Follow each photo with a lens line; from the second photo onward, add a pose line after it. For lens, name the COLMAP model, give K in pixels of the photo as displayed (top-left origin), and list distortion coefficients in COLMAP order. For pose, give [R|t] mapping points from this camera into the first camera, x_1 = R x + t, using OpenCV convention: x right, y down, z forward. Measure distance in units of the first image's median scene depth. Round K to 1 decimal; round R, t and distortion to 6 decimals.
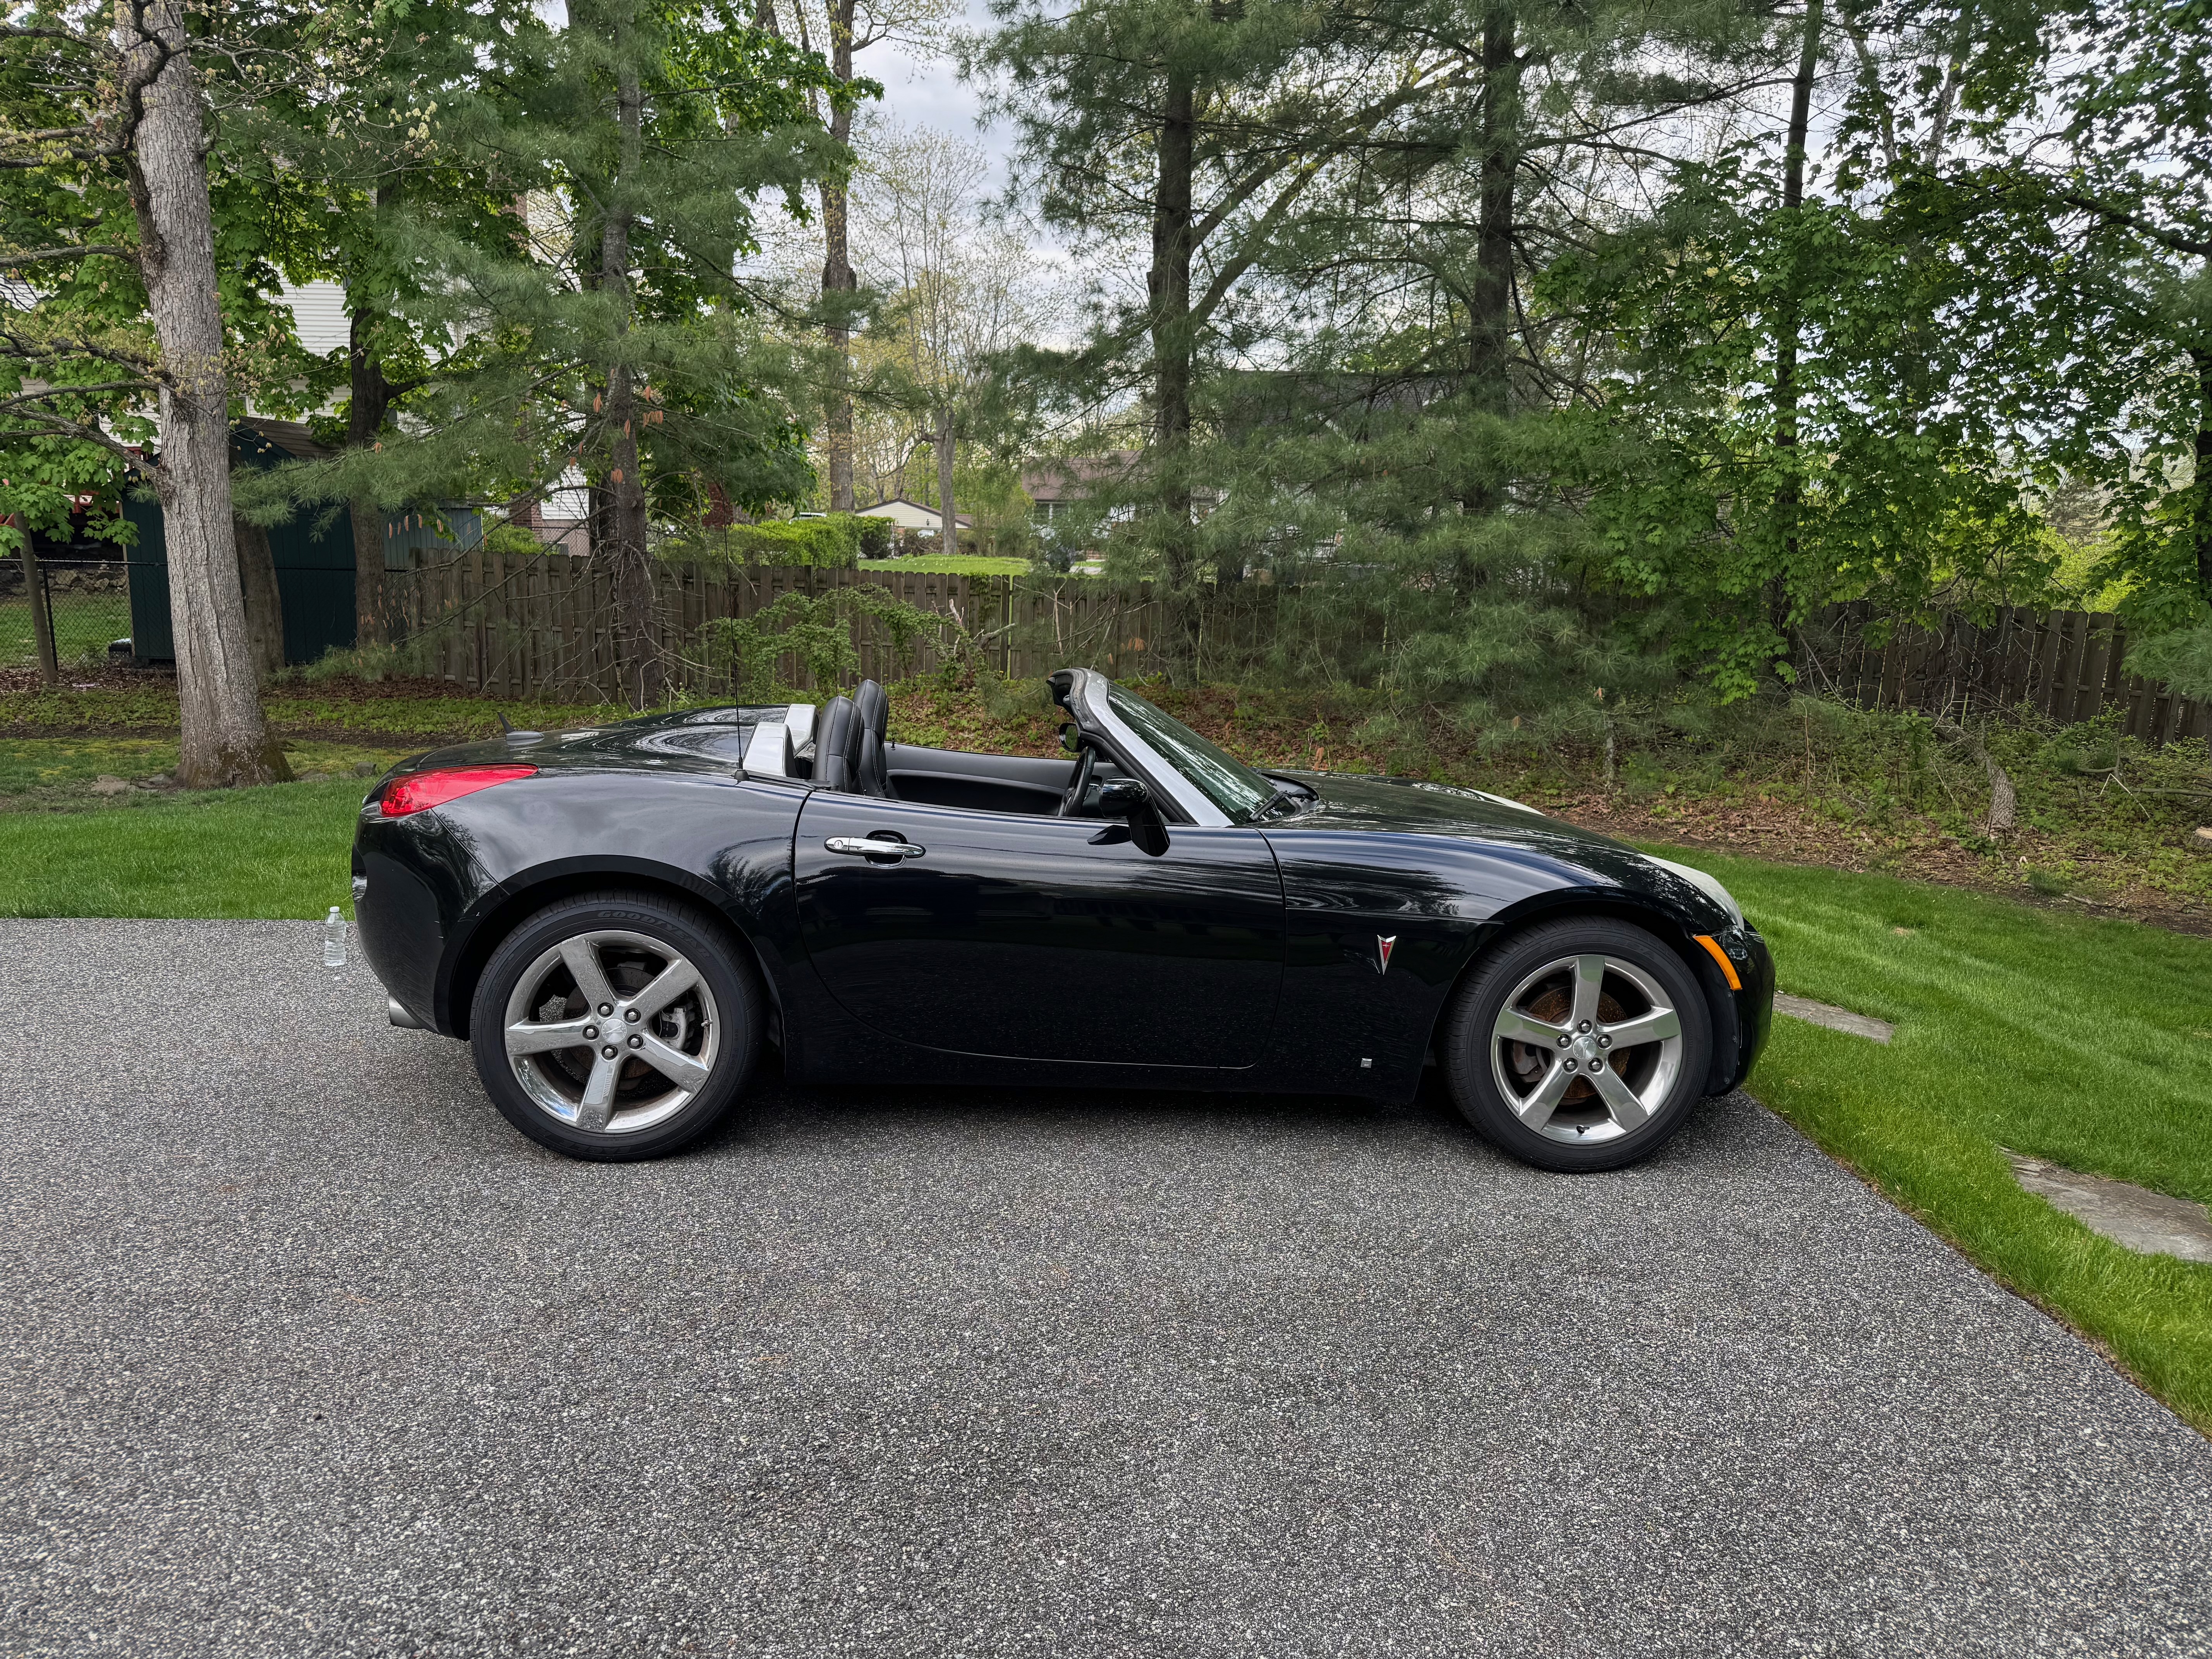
lens RADIAL K [[1548.0, 0, 1103.8], [0, 1548.0, 835.9], [0, 0, 1]] dist [0.053590, -0.077603]
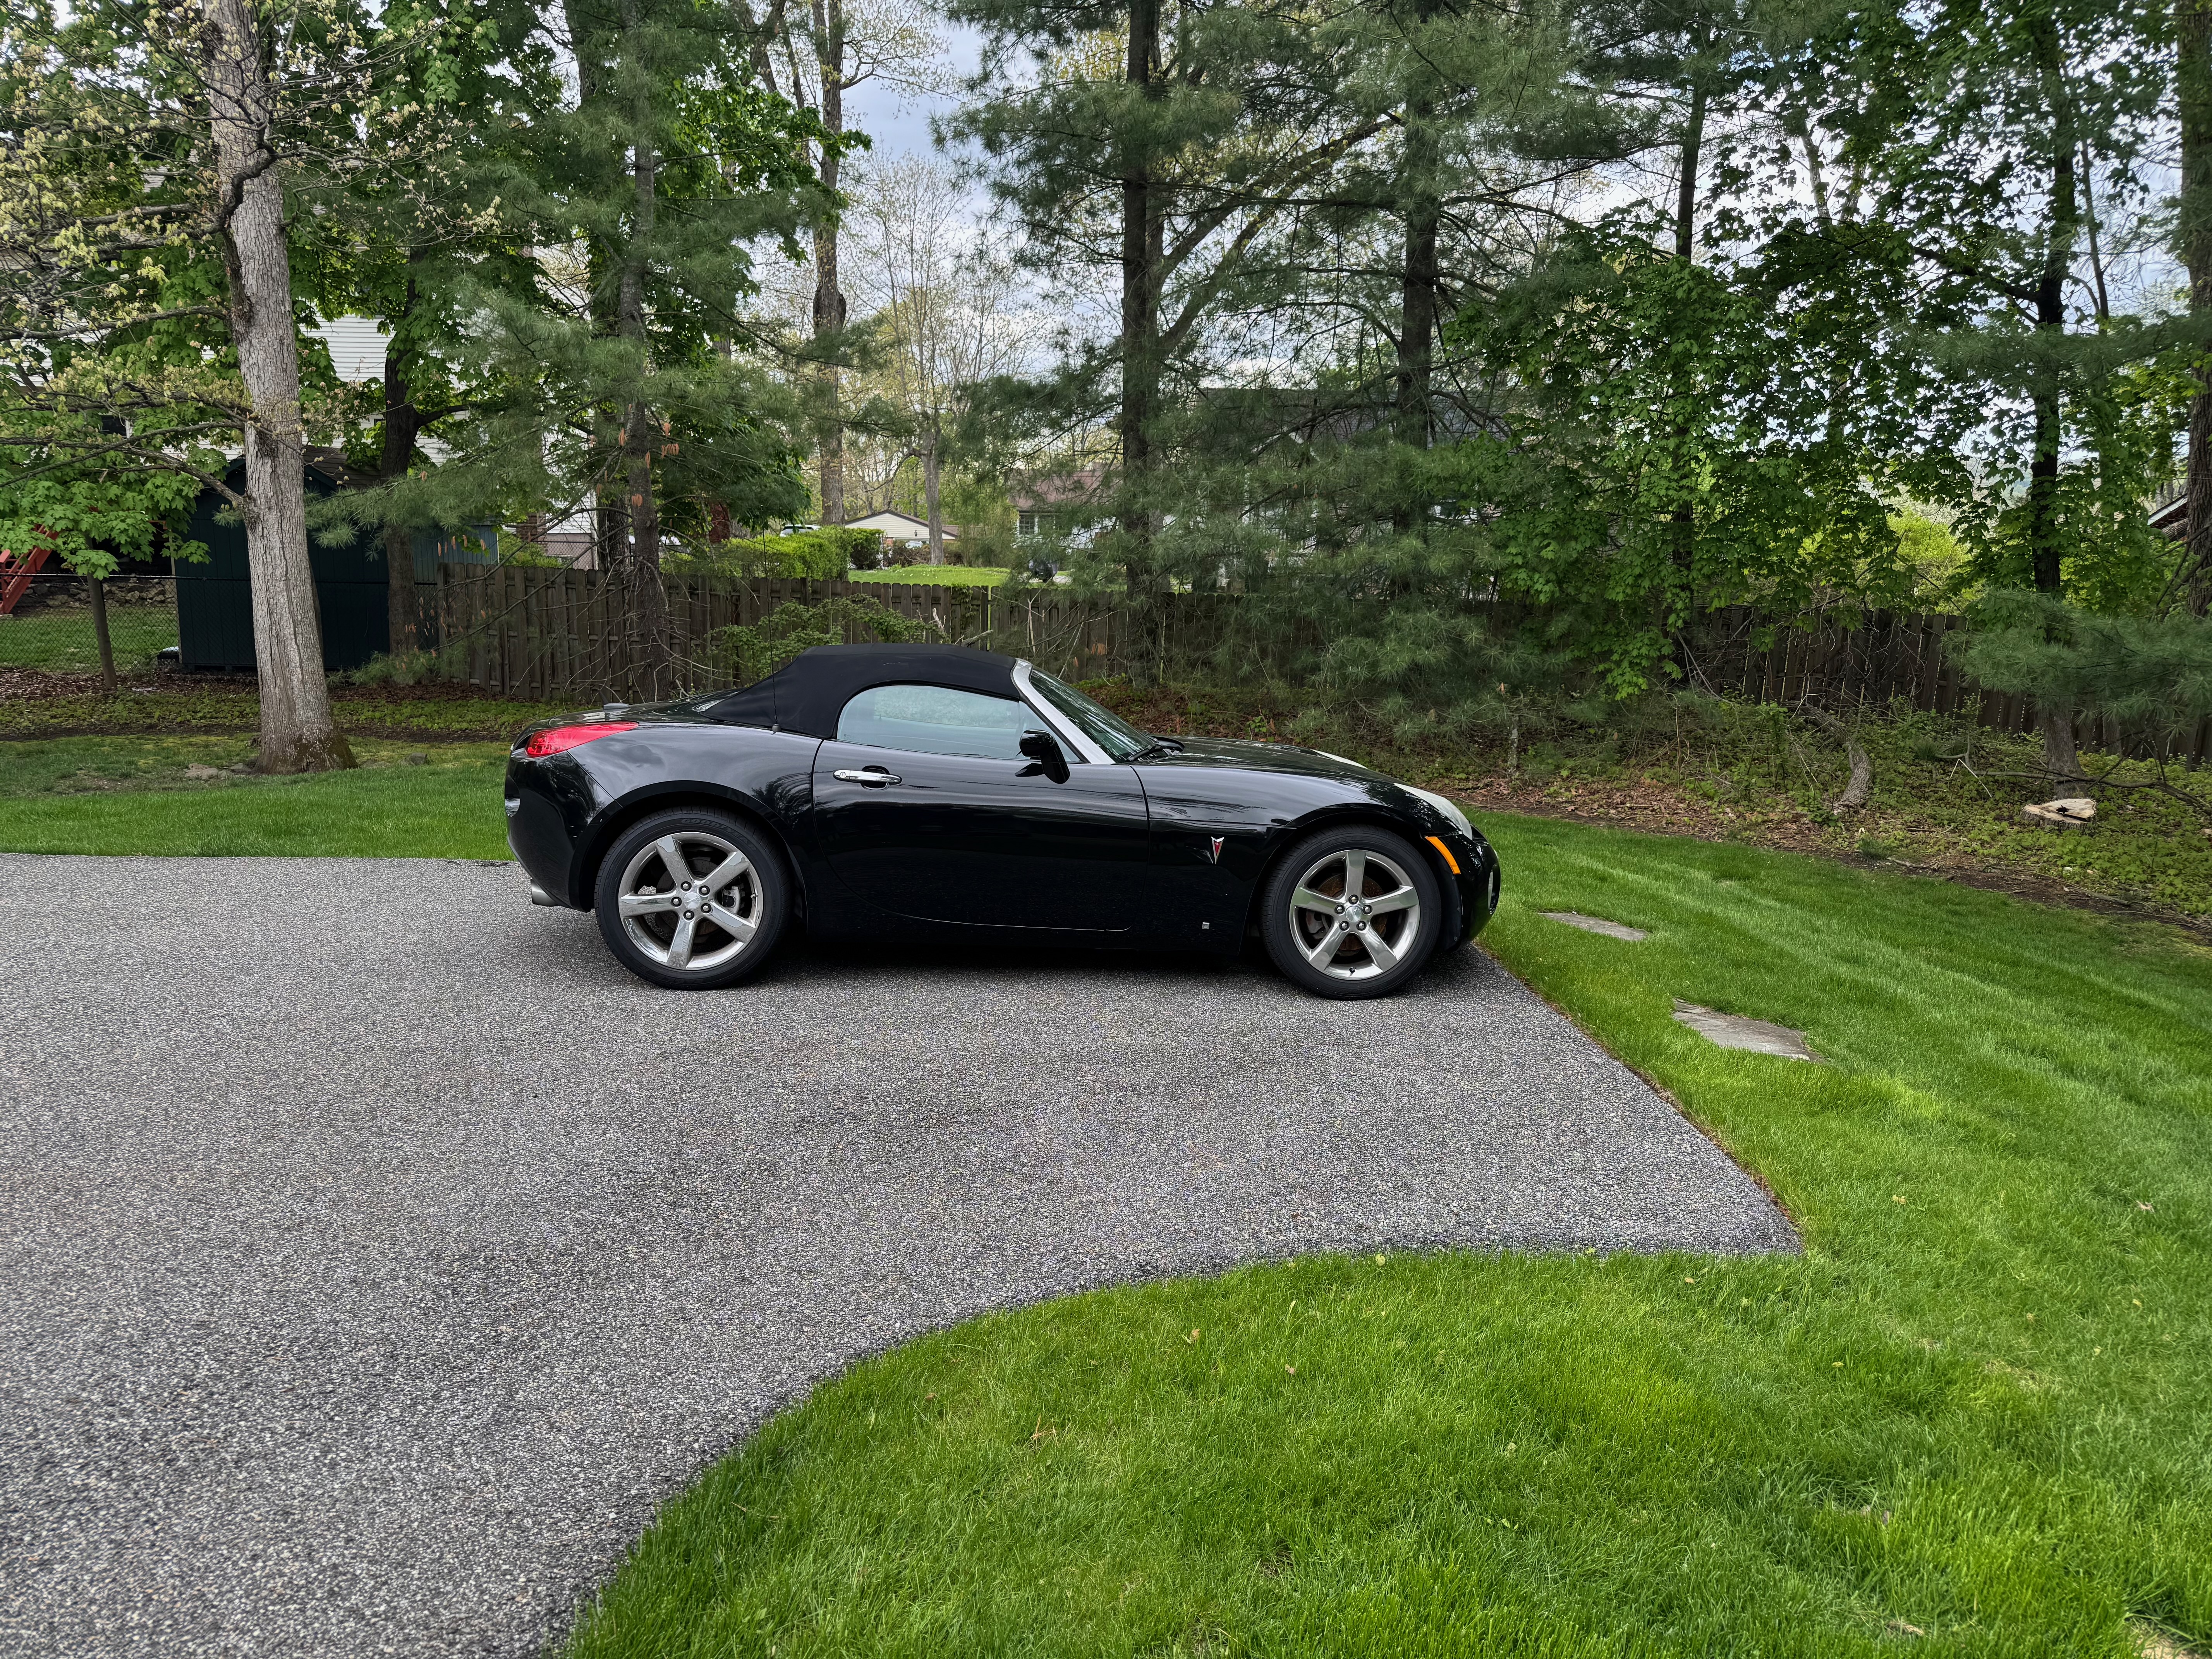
lens RADIAL K [[1557.7, 0, 1106.9], [0, 1557.7, 834.2], [0, 0, 1]] dist [0.076372, -0.135997]
pose [[0.999966, -0.004169, 0.007153, 0.019125], [0.004222, 0.999964, -0.007400, 0.020510], [-0.007122, 0.007430, 0.999947, -0.135181]]
